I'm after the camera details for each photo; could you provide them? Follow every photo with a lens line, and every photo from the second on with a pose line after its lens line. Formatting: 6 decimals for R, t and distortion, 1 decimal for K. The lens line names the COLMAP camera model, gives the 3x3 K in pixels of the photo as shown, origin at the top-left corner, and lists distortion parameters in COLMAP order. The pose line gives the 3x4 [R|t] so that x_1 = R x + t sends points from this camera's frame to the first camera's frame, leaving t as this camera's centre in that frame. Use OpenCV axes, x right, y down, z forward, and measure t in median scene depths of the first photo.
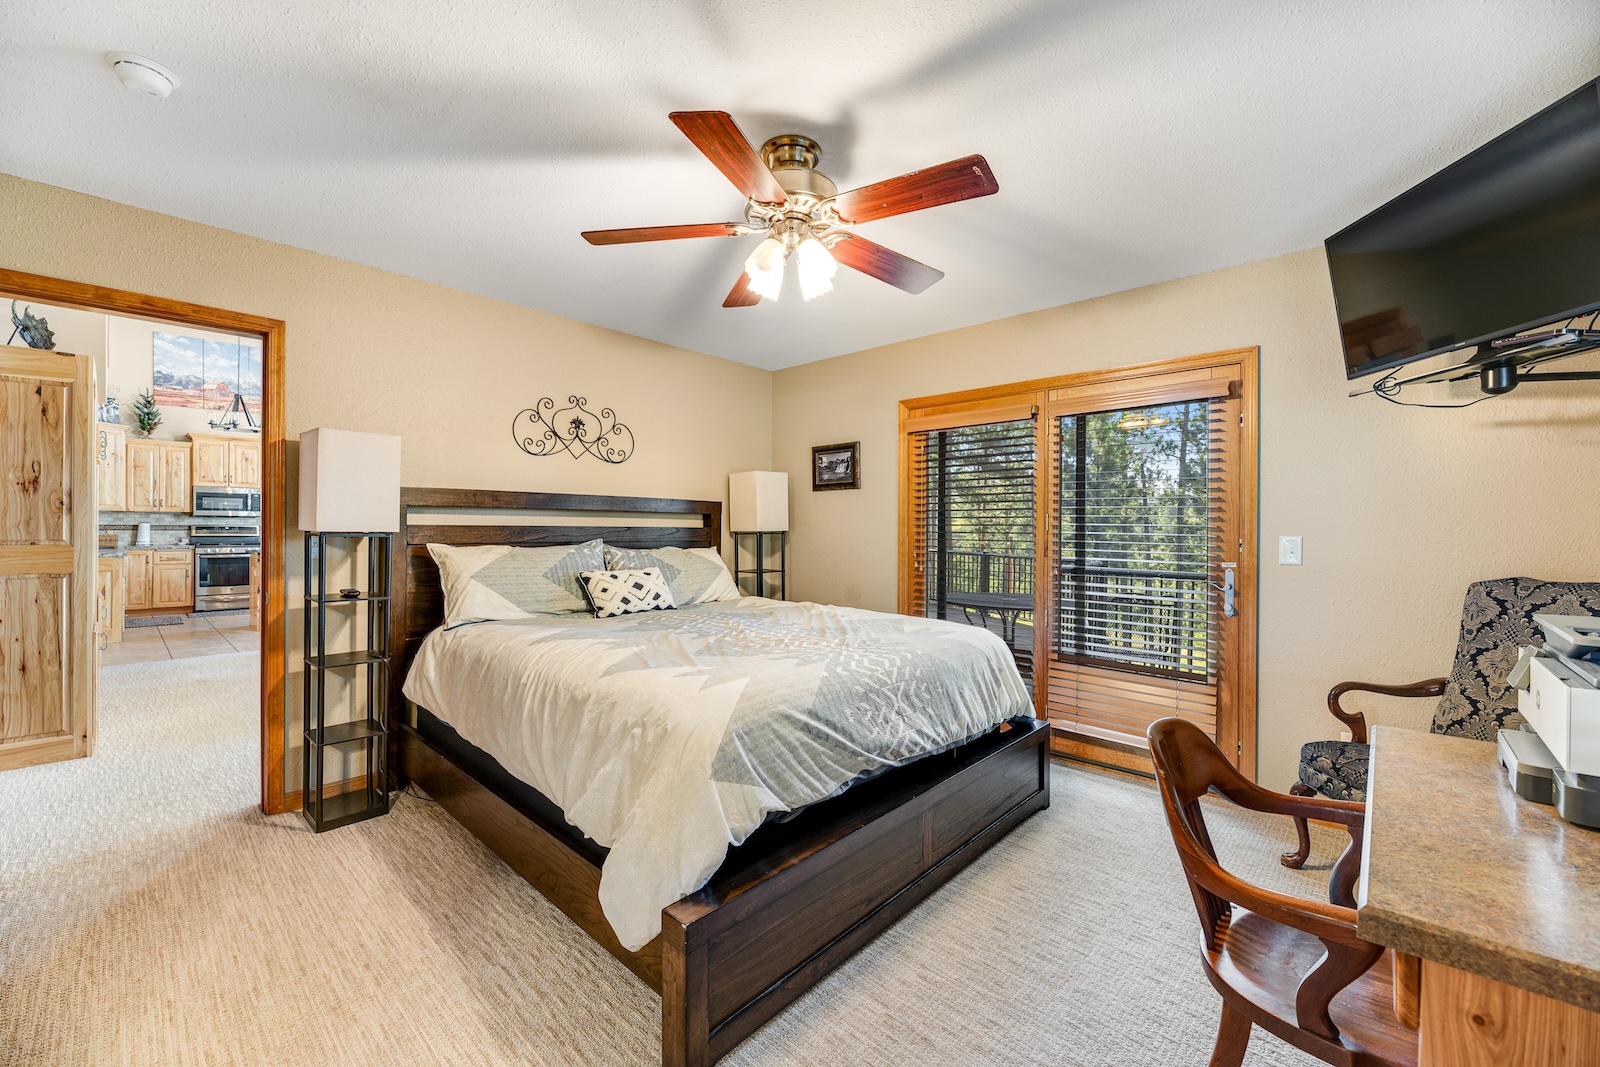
lens RADIAL K [[638.8, 0, 806.1], [0, 638.8, 529.9], [0, 0, 1]] dist [-0.002168, -0.000137]
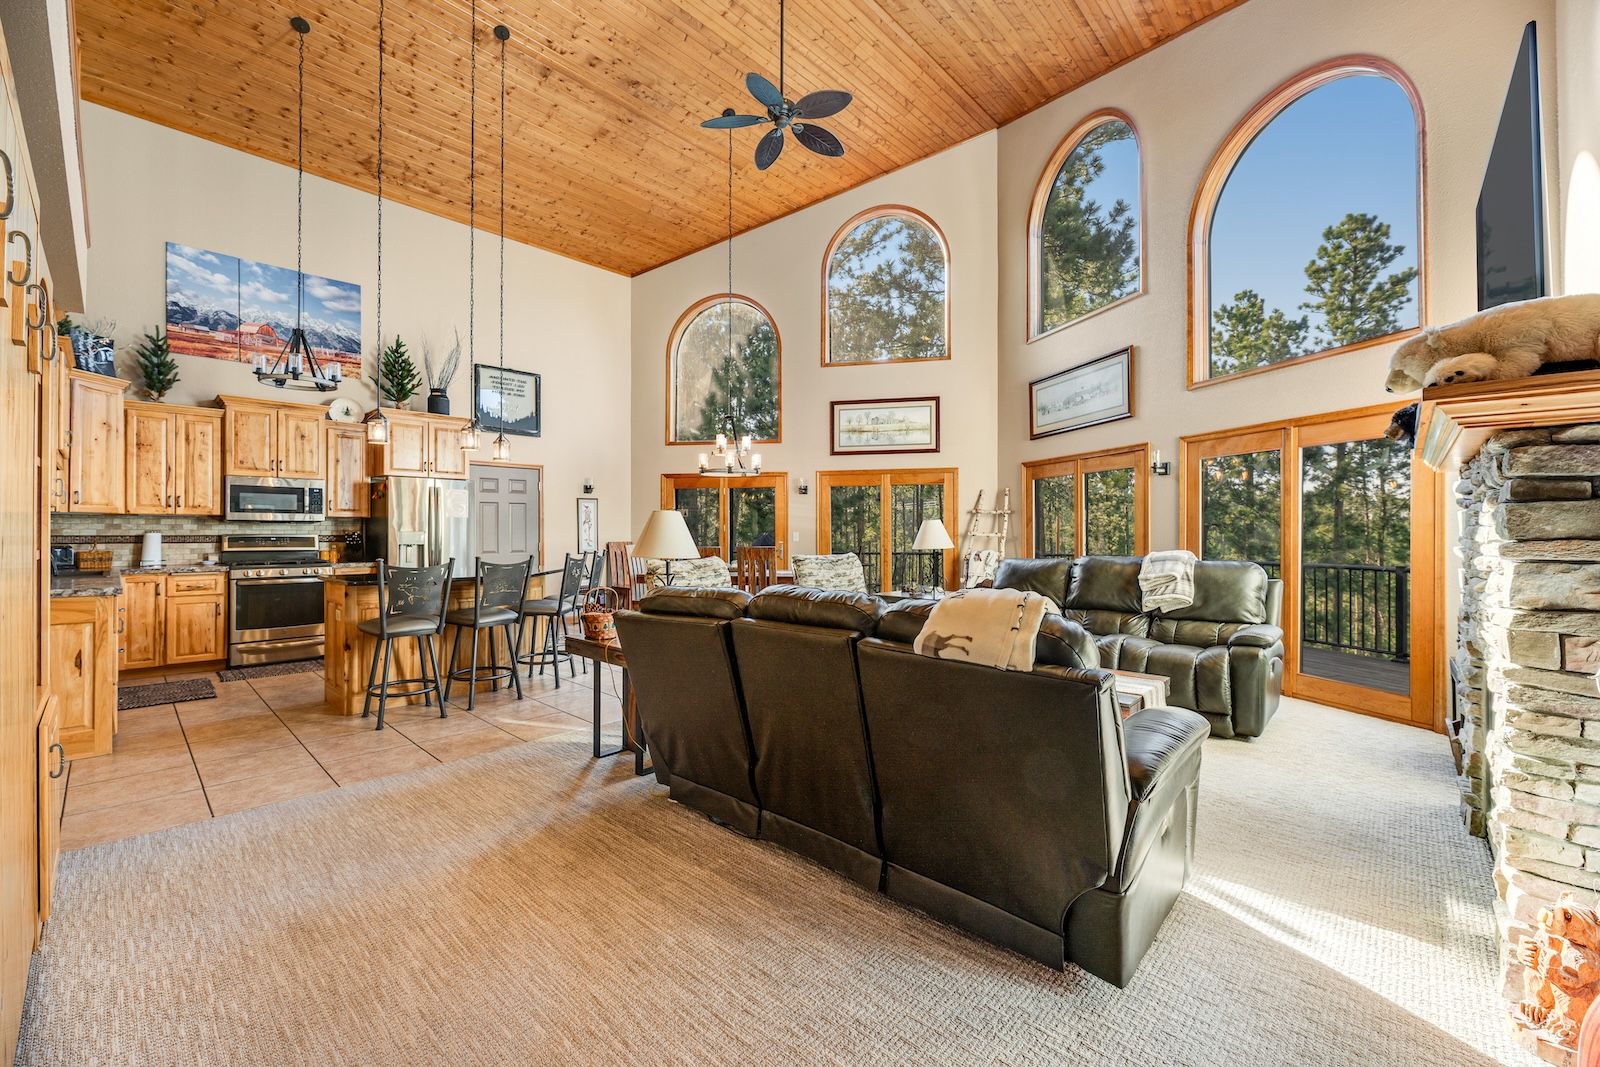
lens RADIAL K [[638.8, 0, 794.0], [0, 638.8, 531.0], [0, 0, 1]] dist [-0.002168, -0.000137]
pose [[0.999876, -0.008590, -0.013209, -0.367581], [0.008466, 0.999920, -0.009446, -0.000304], [0.013289, 0.009333, 0.999868, 0.350808]]
